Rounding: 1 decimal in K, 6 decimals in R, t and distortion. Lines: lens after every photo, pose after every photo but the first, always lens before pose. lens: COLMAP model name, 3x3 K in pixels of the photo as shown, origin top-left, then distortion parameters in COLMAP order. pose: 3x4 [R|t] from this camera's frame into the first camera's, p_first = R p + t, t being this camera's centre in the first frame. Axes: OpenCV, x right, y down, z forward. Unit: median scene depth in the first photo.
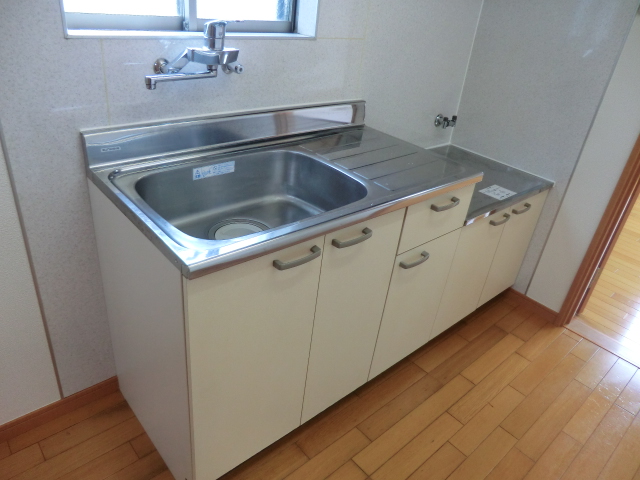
lens RADIAL K [[461.4, 0, 317.0], [0, 461.4, 236.8], [0, 0, 1]] dist [-0.096875, 0.111686]
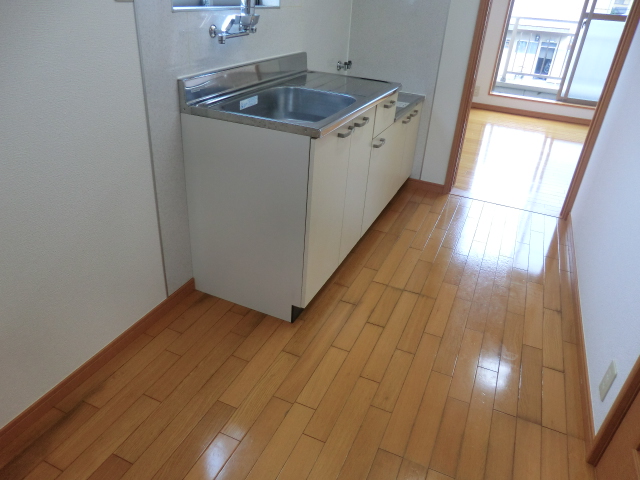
lens RADIAL K [[461.4, 0, 317.0], [0, 461.4, 236.8], [0, 0, 1]] dist [-0.096875, 0.111686]
pose [[0.911018, -0.242578, 0.333469, -0.516517], [0.232571, 0.970037, 0.070271, 0.179296], [-0.340524, 0.013537, 0.940138, -0.347895]]
